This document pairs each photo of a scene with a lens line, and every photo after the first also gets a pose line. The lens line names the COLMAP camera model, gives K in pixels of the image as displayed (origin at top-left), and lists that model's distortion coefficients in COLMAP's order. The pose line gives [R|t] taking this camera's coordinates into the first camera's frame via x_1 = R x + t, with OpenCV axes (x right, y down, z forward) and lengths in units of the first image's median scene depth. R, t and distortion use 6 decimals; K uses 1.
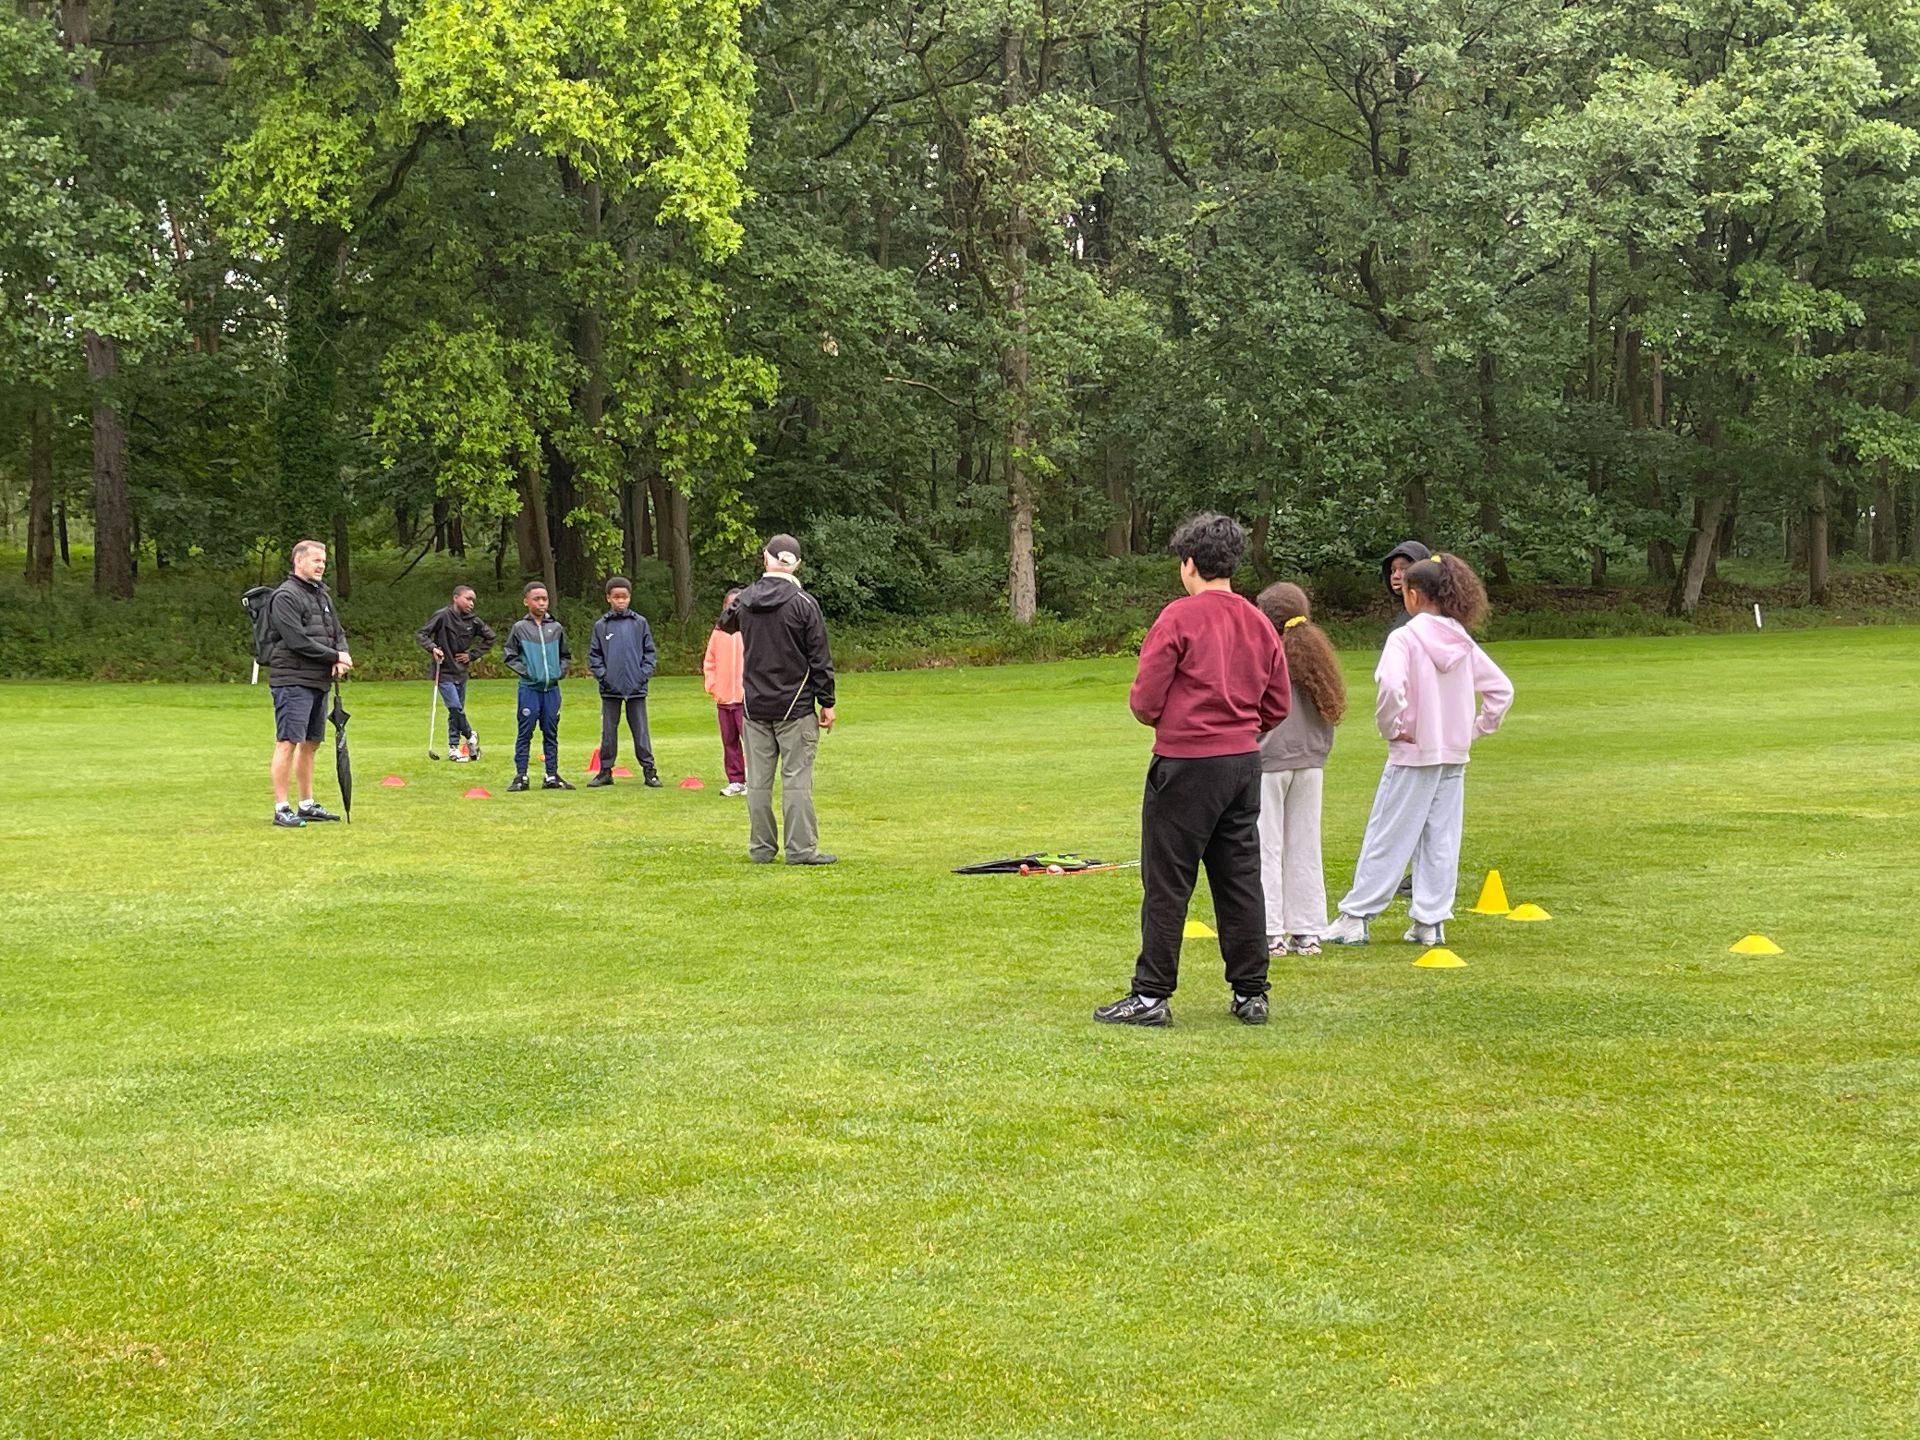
lens RADIAL K [[2747.4, 0, 985.8], [0, 2747.4, 702.8], [0, 0, 1]] dist [0.185029, -0.591609]
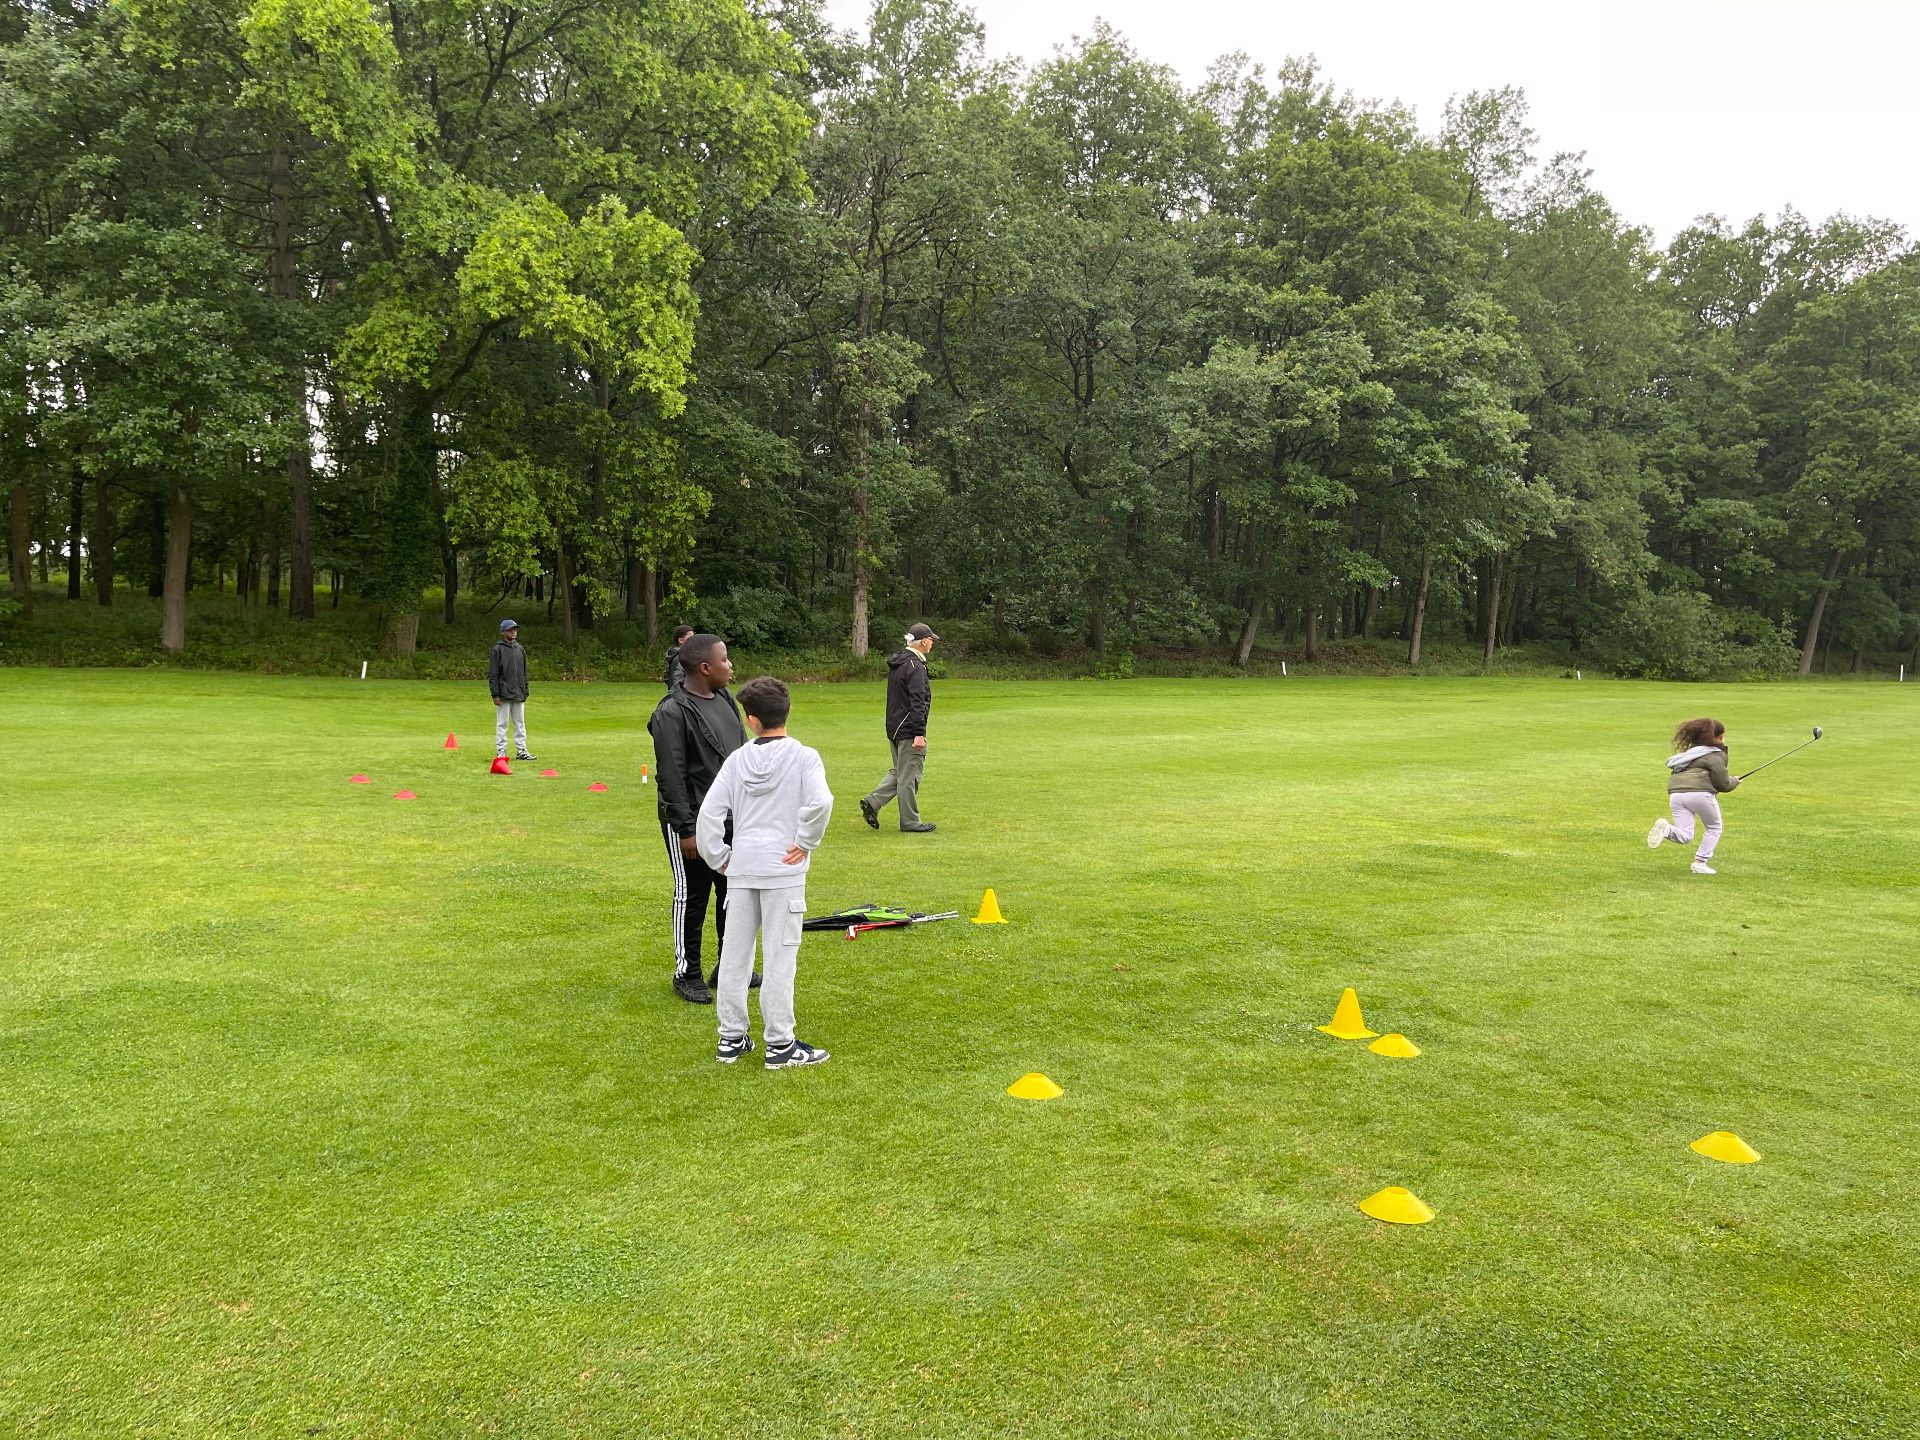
lens RADIAL K [[1359.1, 0, 988.3], [0, 1359.1, 714.4], [0, 0, 1]] dist [0.084114, -0.080652]
pose [[0.993428, 0.032613, 0.109711, 0.001659], [-0.034923, 0.999206, 0.019200, -0.013641], [-0.108997, -0.022905, 0.993778, 0.188424]]
